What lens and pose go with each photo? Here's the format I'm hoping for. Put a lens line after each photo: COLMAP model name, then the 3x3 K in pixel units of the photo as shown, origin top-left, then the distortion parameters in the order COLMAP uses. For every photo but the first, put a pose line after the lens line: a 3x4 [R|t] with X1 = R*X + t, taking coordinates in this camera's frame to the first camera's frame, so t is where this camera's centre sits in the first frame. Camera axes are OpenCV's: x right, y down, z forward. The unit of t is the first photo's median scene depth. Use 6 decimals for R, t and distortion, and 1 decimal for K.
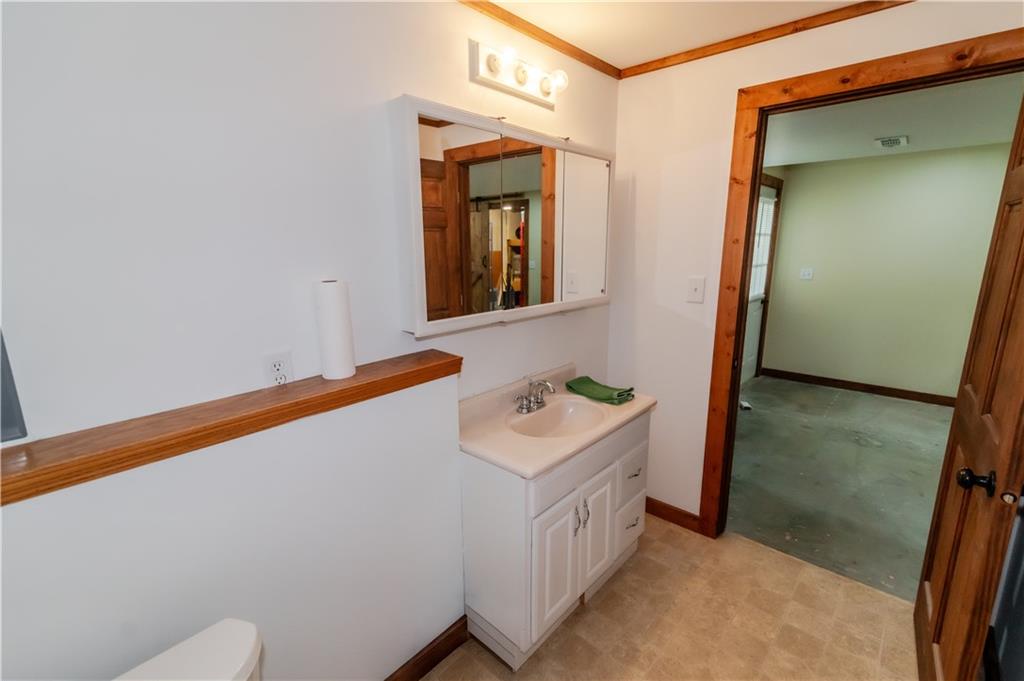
lens RADIAL K [[462.9, 0, 505.2], [0, 462.9, 343.8], [0, 0, 1]] dist [0.008963, 0.001263]
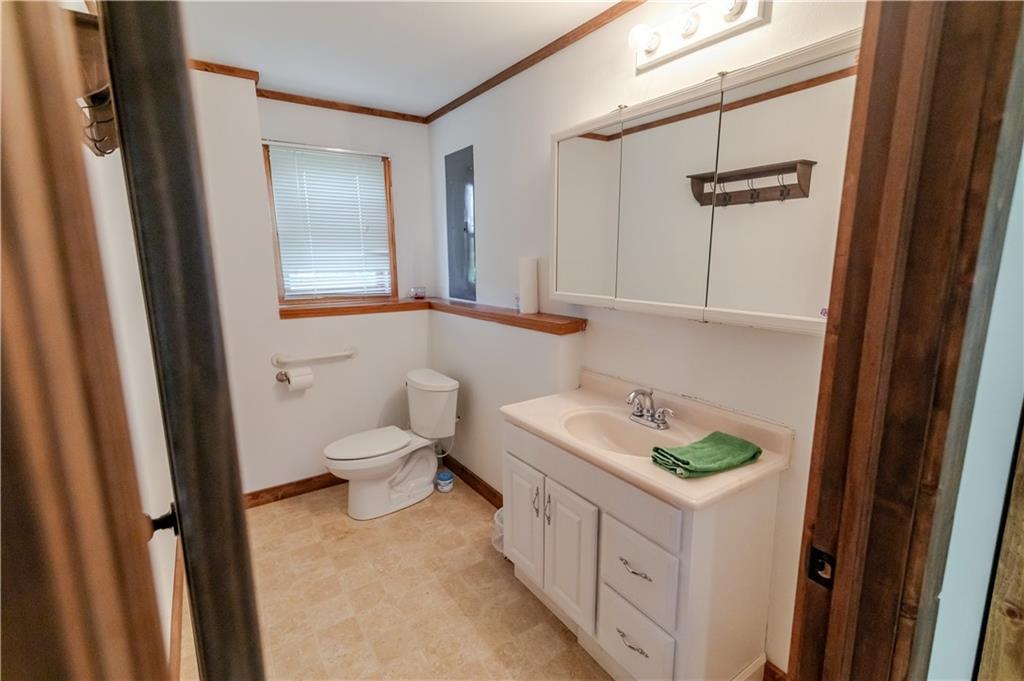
lens RADIAL K [[462.9, 0, 509.3], [0, 462.9, 339.1], [0, 0, 1]] dist [0.008963, 0.001263]
pose [[-0.238673, 0.173579, -0.955461, 1.051561], [-0.204538, 0.952838, 0.224196, -0.163440], [0.949315, 0.248938, -0.191913, 1.022169]]
